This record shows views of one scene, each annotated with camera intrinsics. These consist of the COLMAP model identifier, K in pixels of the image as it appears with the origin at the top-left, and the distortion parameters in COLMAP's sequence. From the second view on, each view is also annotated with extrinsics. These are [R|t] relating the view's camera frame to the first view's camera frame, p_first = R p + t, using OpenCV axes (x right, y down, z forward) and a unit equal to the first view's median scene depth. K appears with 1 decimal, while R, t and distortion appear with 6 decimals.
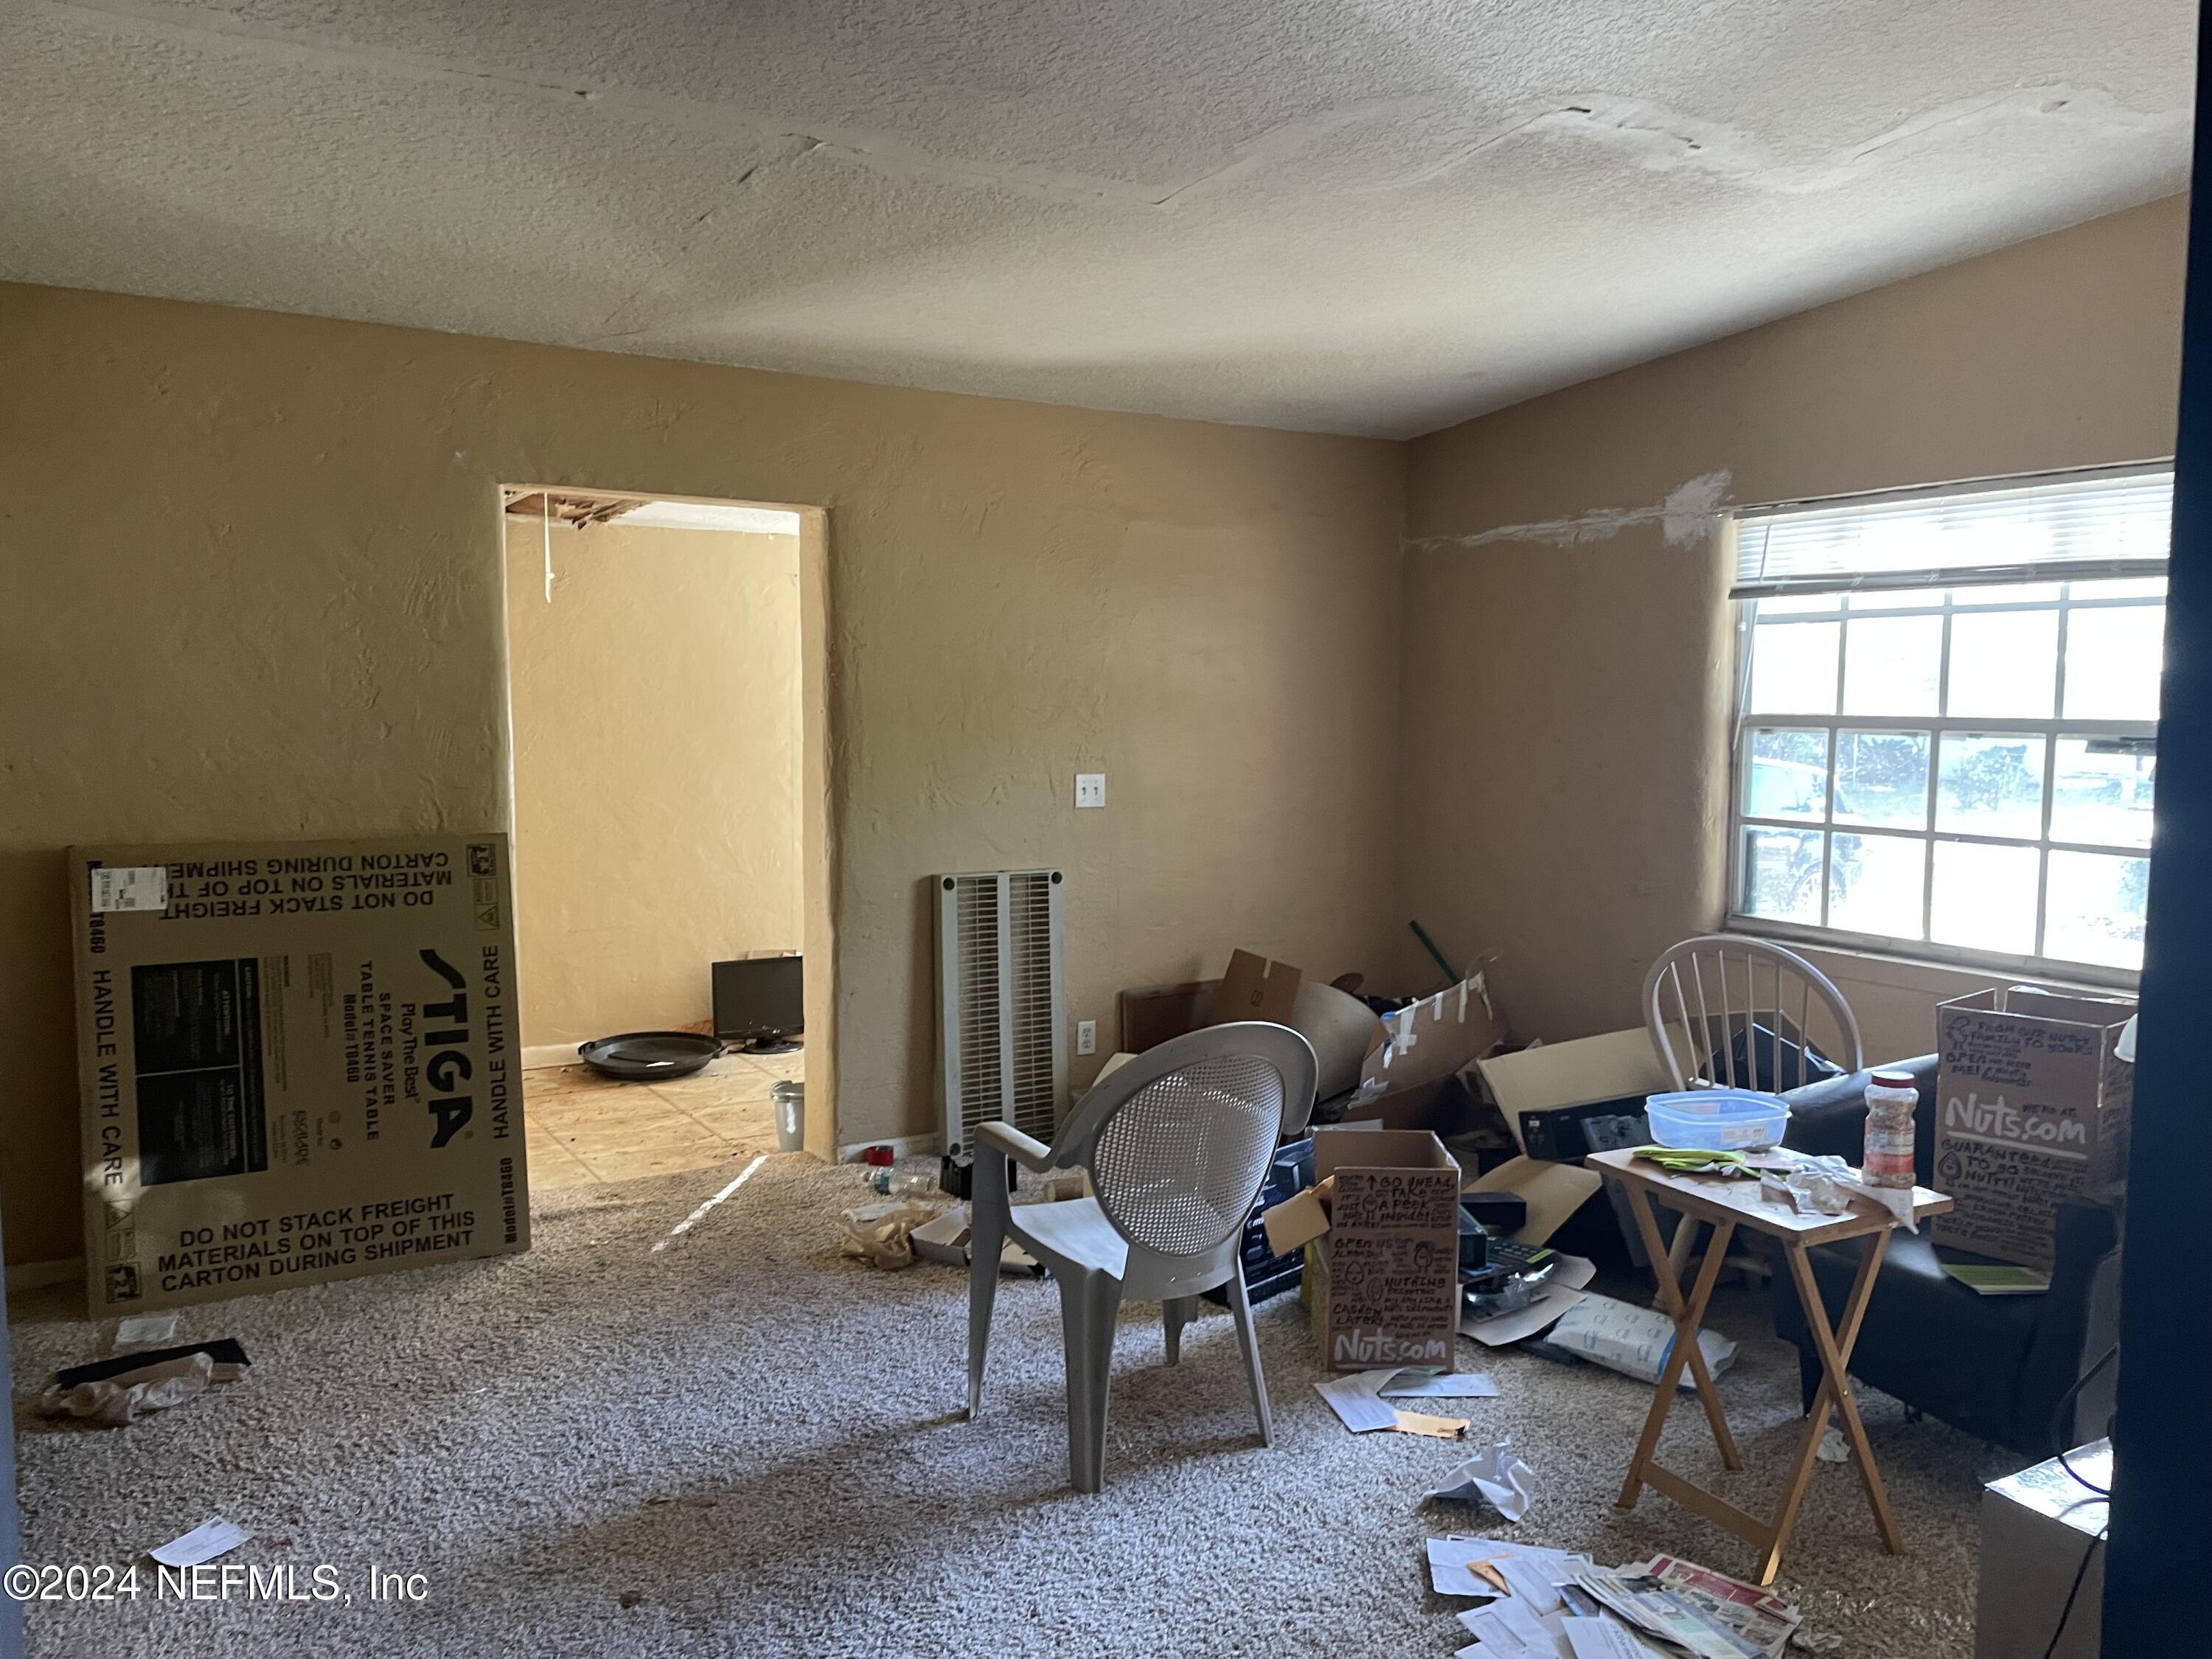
lens RADIAL K [[1639.8, 0, 1106.0], [0, 1639.8, 829.5], [0, 0, 1]] dist [0.000249, -0.000147]
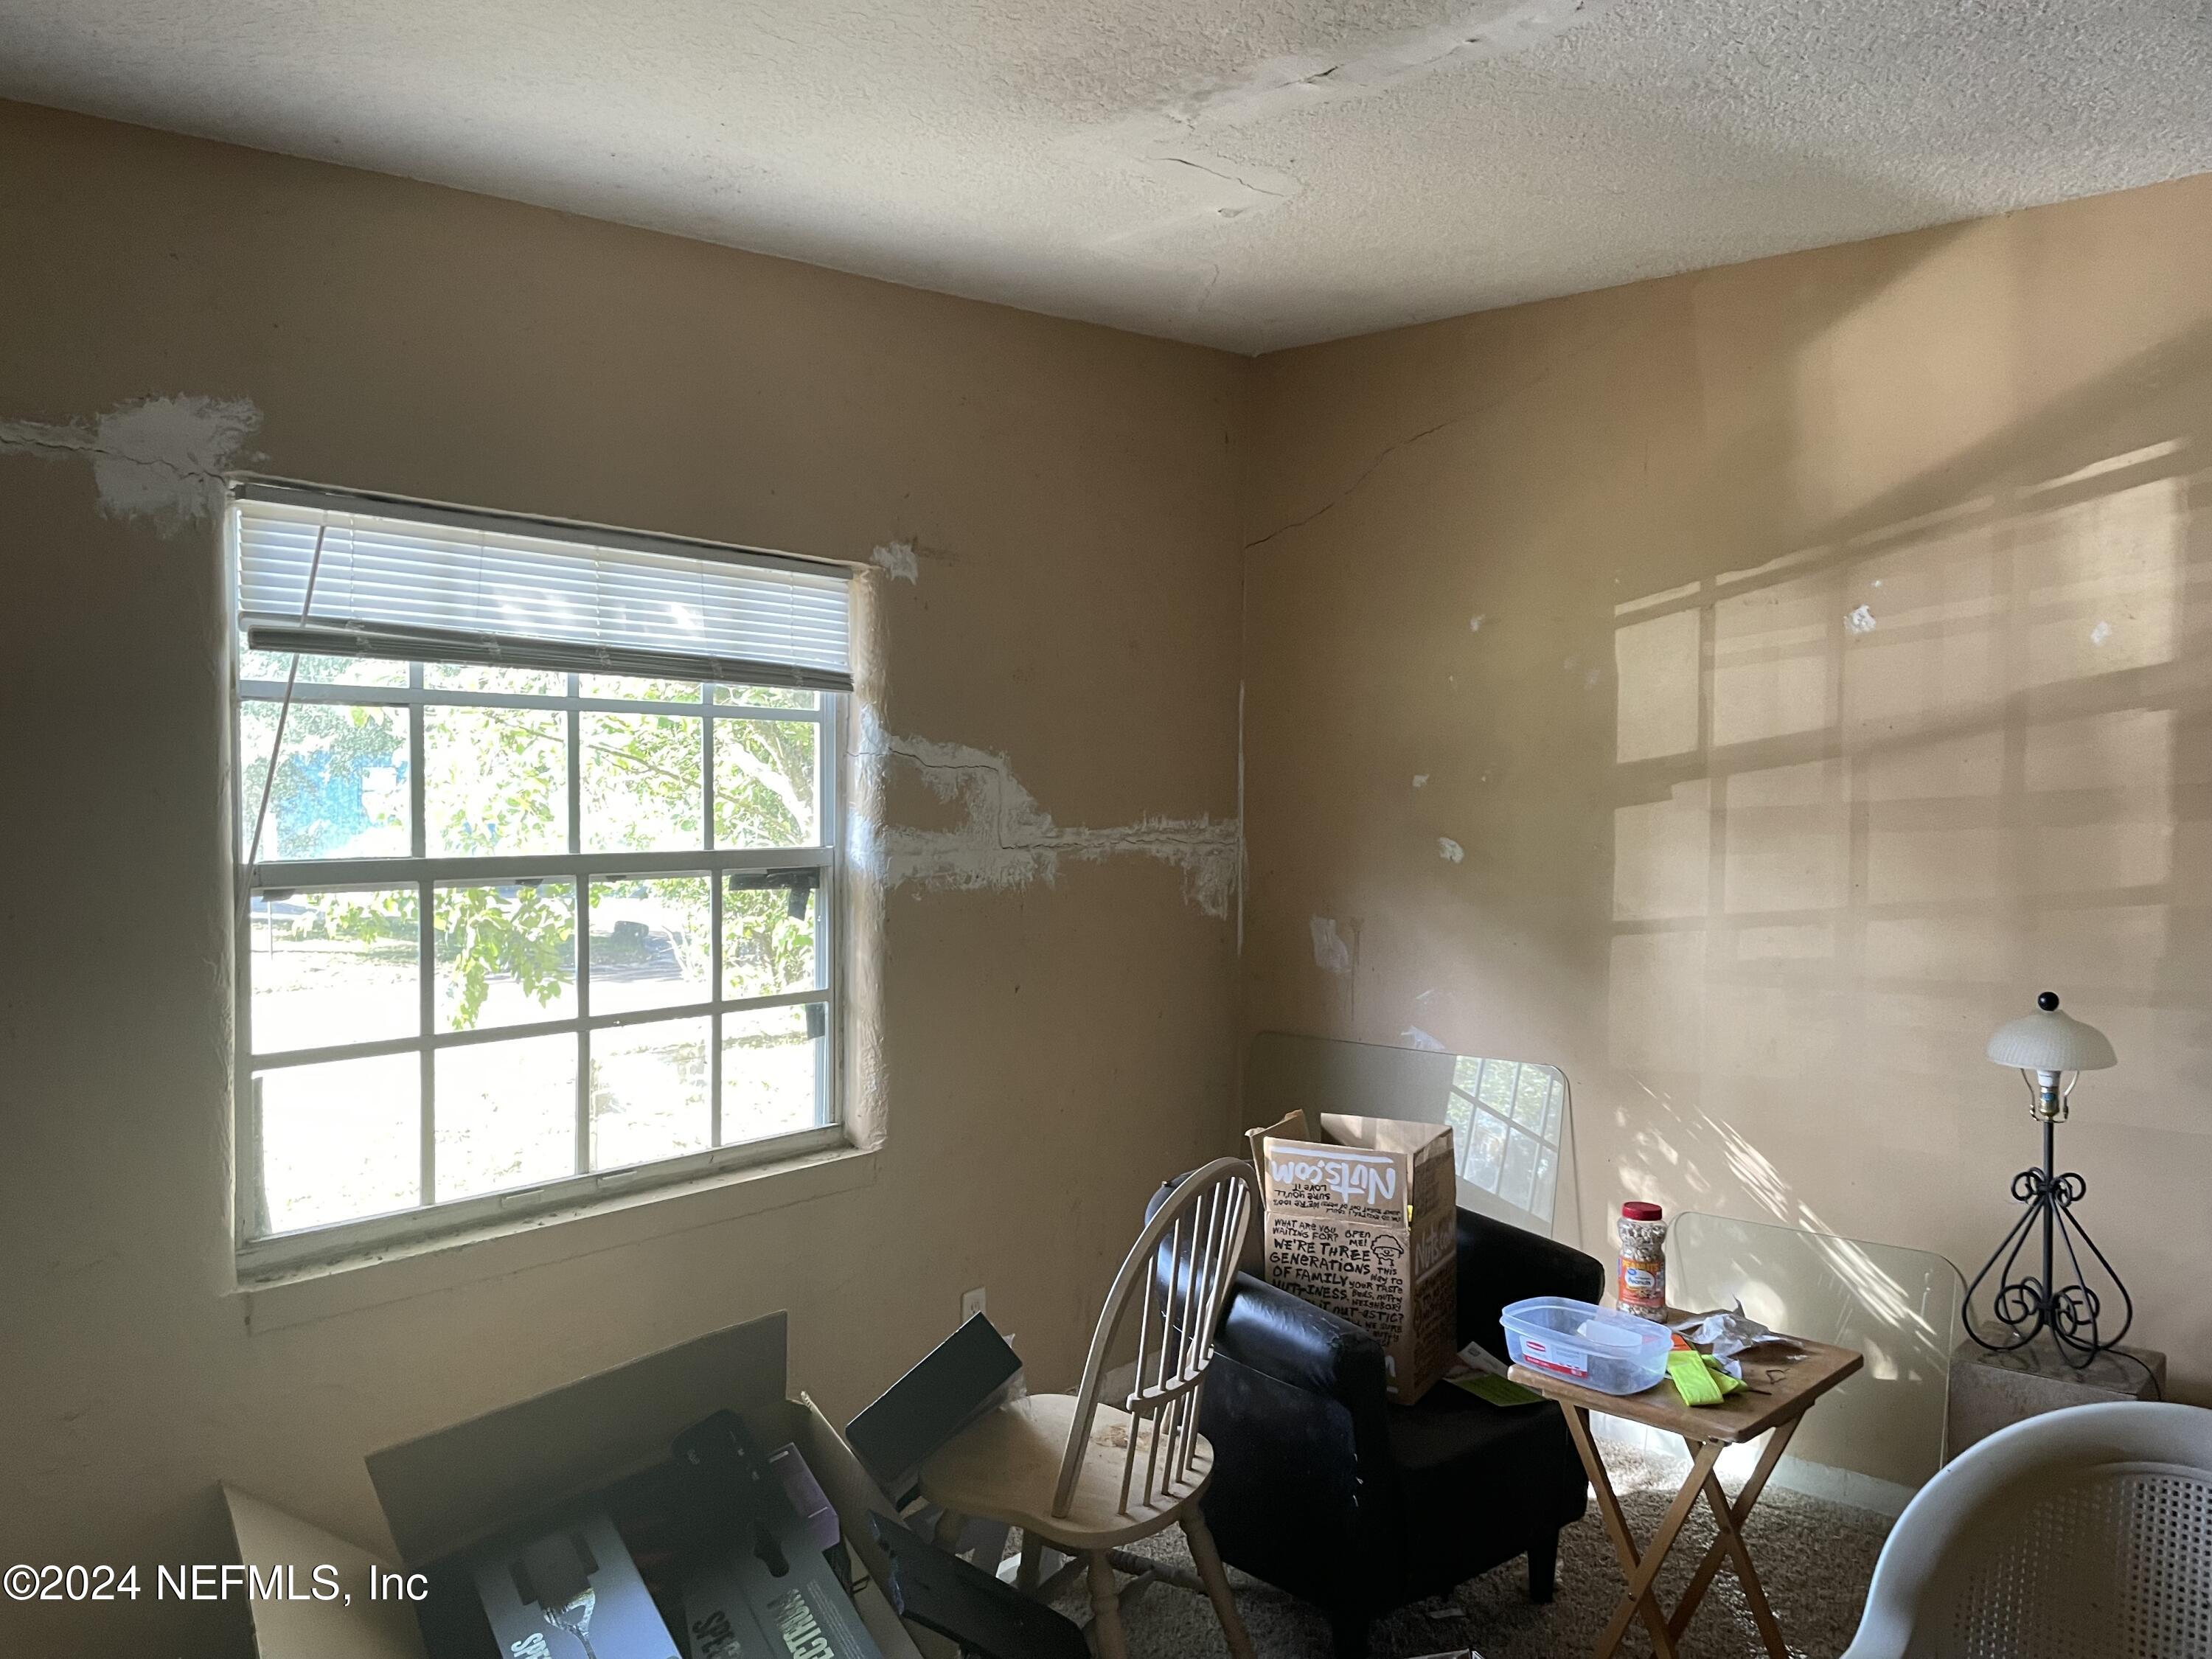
lens RADIAL K [[1639.8, 0, 1106.0], [0, 1639.8, 829.5], [0, 0, 1]] dist [0.000249, -0.000147]
pose [[-0.325755, -0.018781, 0.945268, -0.209454], [0.077848, 0.995875, 0.046614, -0.086635], [-0.942244, 0.088772, -0.322949, 0.926271]]
